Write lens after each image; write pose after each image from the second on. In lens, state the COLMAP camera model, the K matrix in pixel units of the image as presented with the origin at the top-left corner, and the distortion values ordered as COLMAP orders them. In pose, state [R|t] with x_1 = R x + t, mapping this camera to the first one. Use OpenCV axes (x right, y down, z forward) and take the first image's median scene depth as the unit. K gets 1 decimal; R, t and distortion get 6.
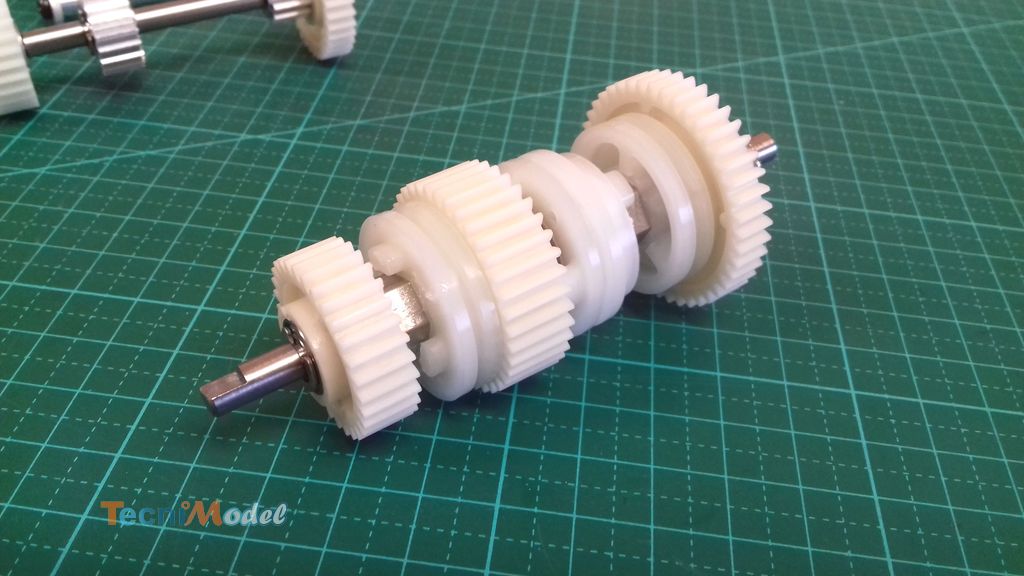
lens RADIAL K [[972.1, 0, 511.4], [0, 972.1, 290.6], [0, 0, 1]] dist [0.004778, 0.000000]
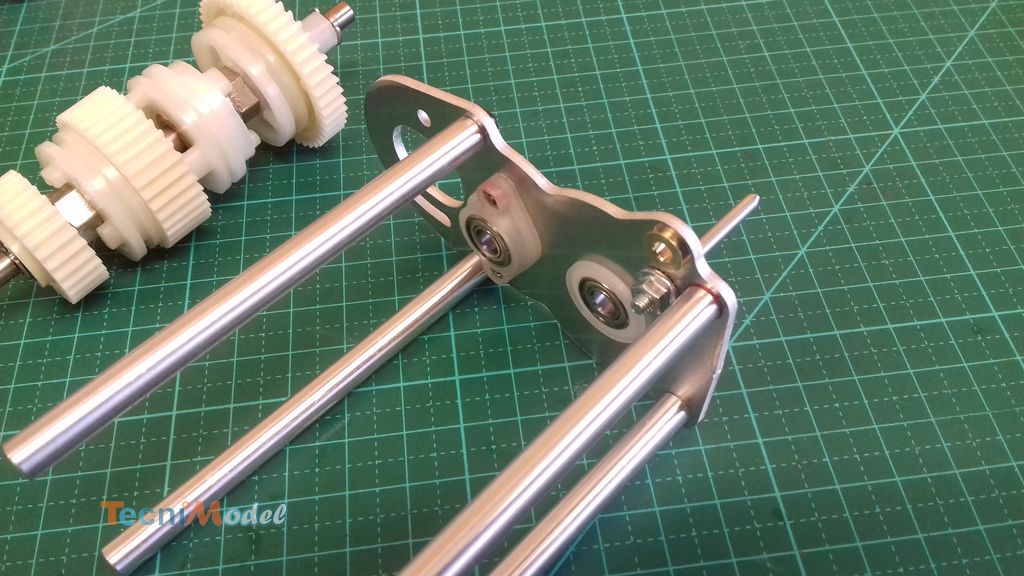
lens RADIAL K [[972.1, 0, 515.1], [0, 972.1, 290.5], [0, 0, 1]] dist [0.004778, 0.000000]
pose [[0.966893, -0.245580, 0.069348, 0.308784], [0.224975, 0.948611, 0.222539, -0.032918], [-0.120435, -0.199570, 0.972454, -0.392990]]
